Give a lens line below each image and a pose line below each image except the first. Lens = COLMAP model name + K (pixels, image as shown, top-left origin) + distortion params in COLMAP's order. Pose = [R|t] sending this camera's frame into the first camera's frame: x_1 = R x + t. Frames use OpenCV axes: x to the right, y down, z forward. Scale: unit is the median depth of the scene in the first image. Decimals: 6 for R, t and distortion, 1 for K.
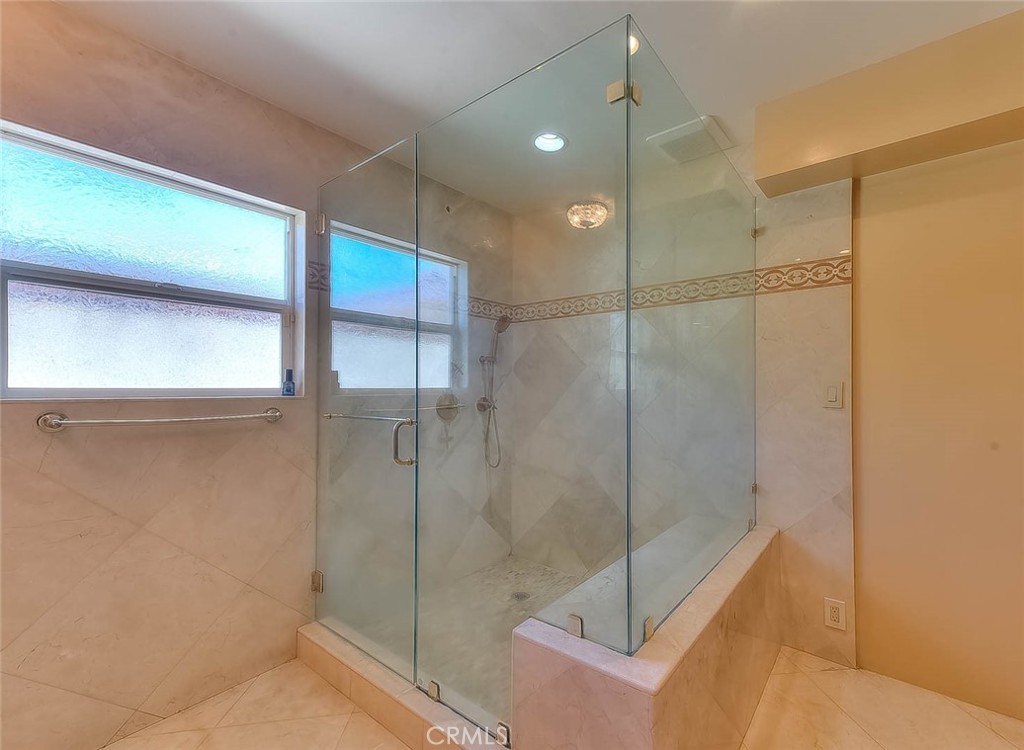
lens RADIAL K [[397.7, 0, 512.5], [0, 397.7, 391.2], [0, 0, 1]] dist [0.000018, -0.000120]
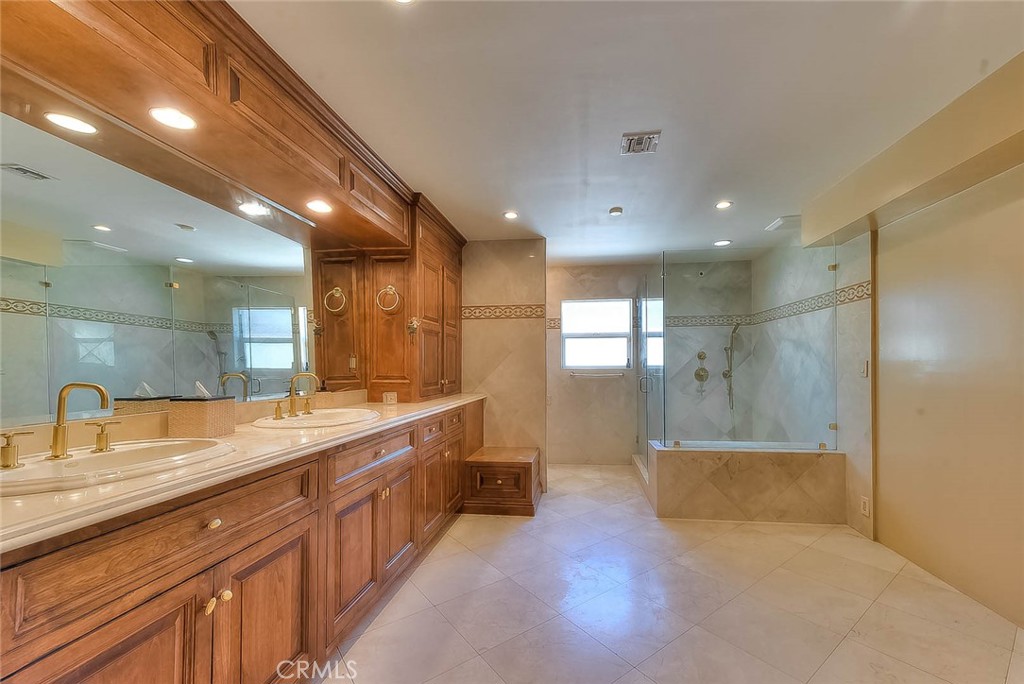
lens RADIAL K [[411.9, 0, 540.2], [0, 411.9, 371.4], [0, 0, 1]] dist [0.000871, -0.000046]
pose [[0.502968, 0.005757, -0.864286, 1.509490], [0.010088, 0.999871, 0.012531, -0.011813], [0.864246, -0.015022, 0.502845, -0.902878]]
